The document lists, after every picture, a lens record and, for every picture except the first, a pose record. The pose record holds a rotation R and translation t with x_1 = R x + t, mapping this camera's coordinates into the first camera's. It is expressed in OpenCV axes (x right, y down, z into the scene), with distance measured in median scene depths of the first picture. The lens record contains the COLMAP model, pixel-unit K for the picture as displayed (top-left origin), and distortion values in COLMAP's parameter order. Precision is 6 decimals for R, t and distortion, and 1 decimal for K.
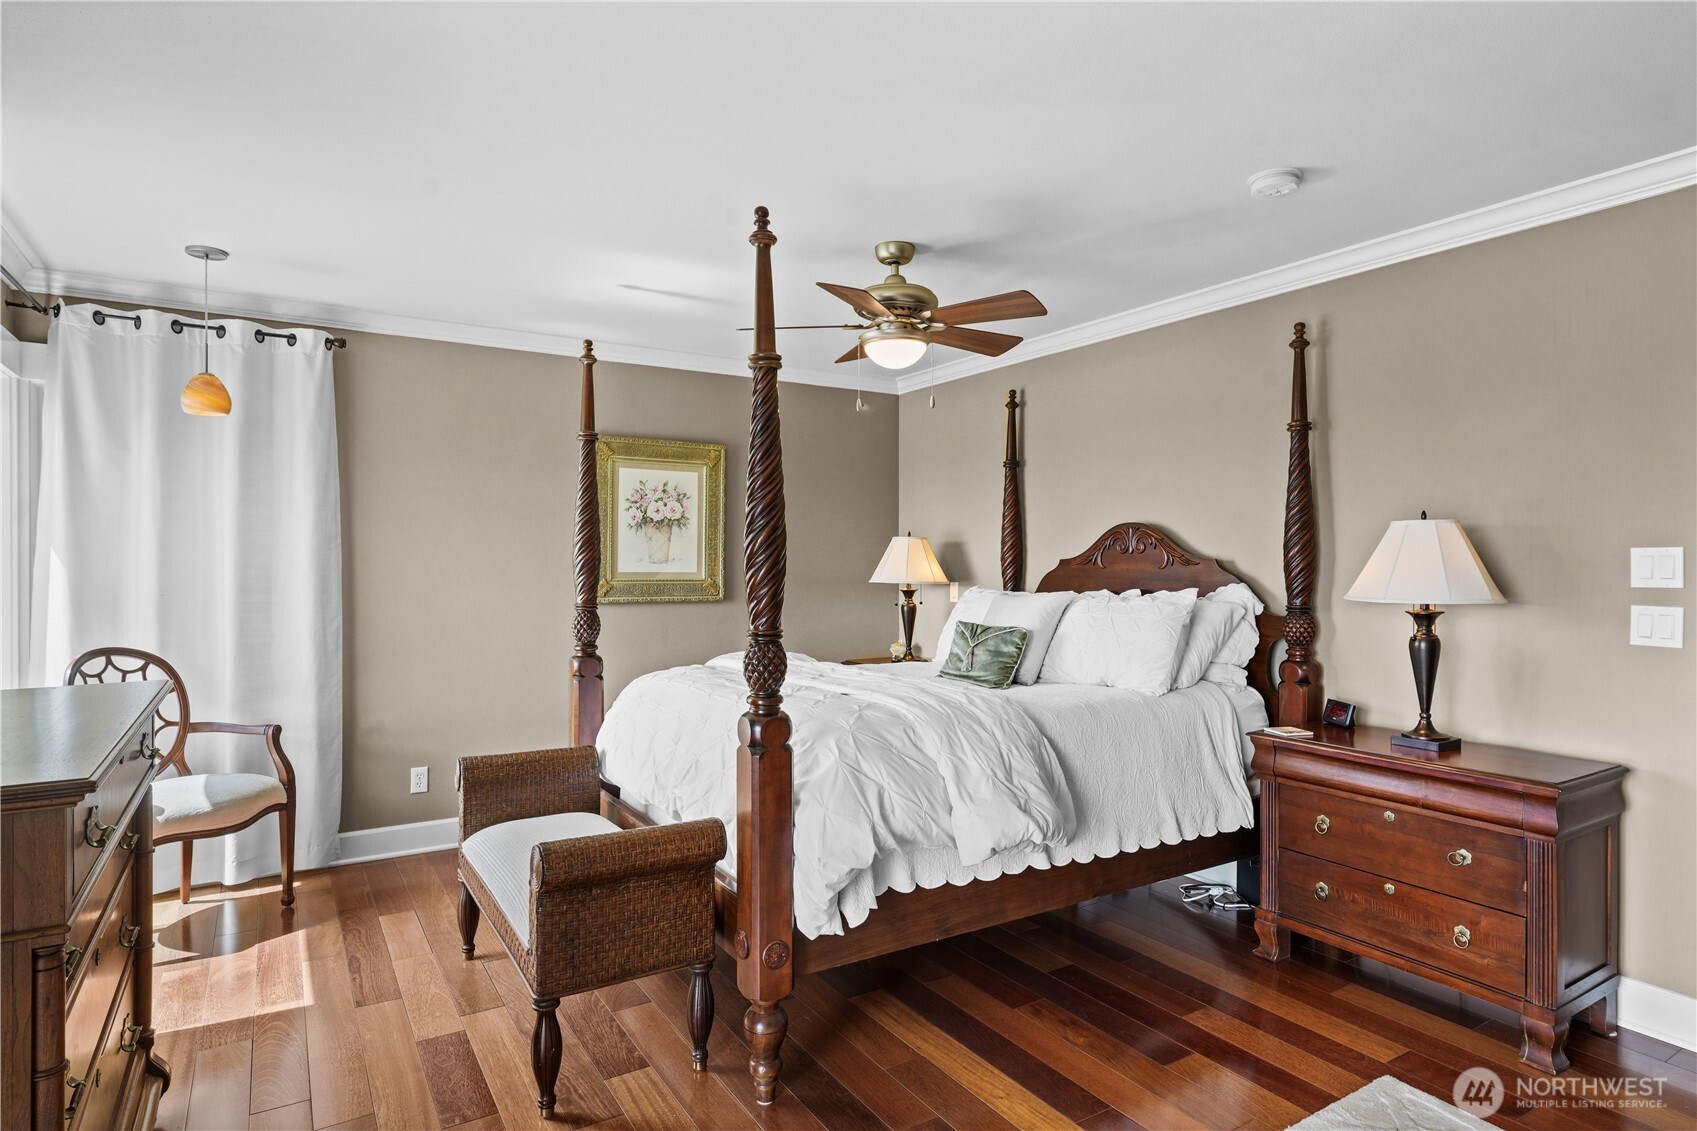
lens RADIAL K [[930.1, 0, 848.5], [0, 930.1, 565.5], [0, 0, 1]] dist [-0.002314, -0.000269]
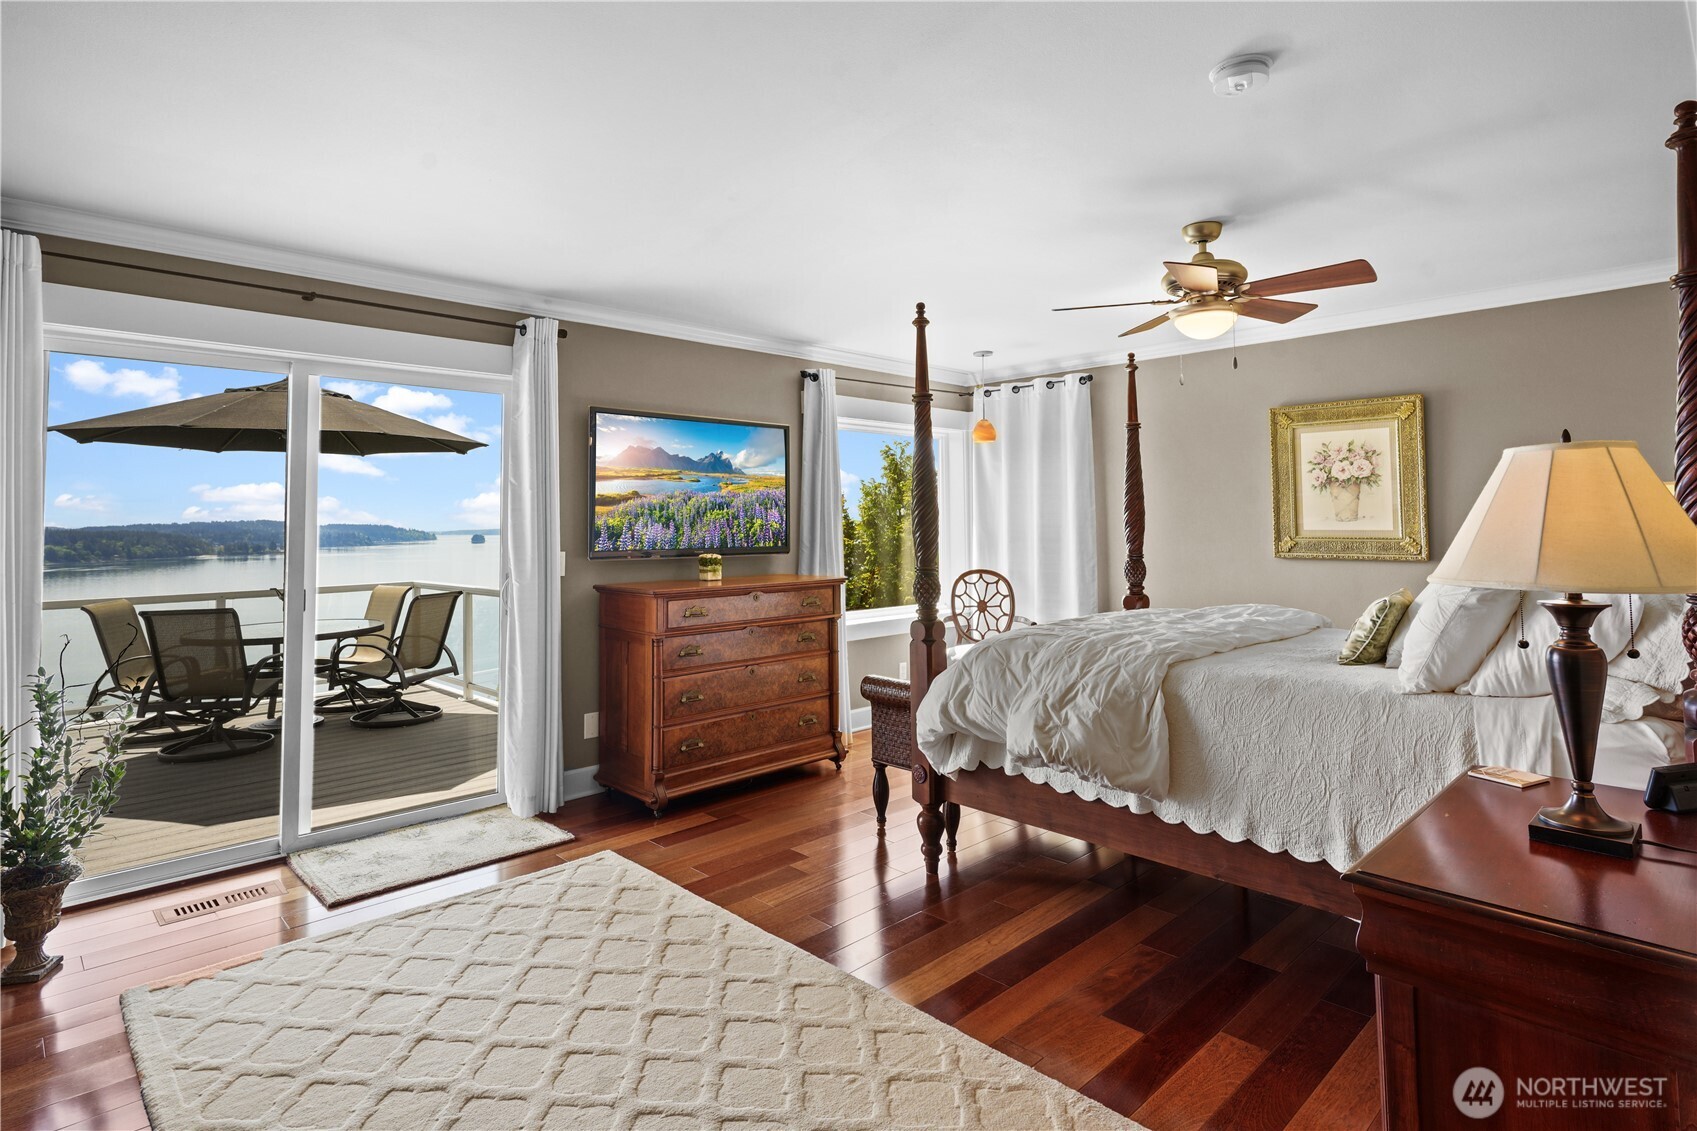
lens RADIAL K [[877.4, 0, 847.1], [0, 877.4, 488.4], [0, 0, 1]] dist [0.003074, 0.000775]
pose [[0.204331, -0.043333, -0.977942, 0.790784], [0.006006, 0.999056, -0.043014, -0.000245], [0.978883, 0.002916, 0.204398, 0.331212]]
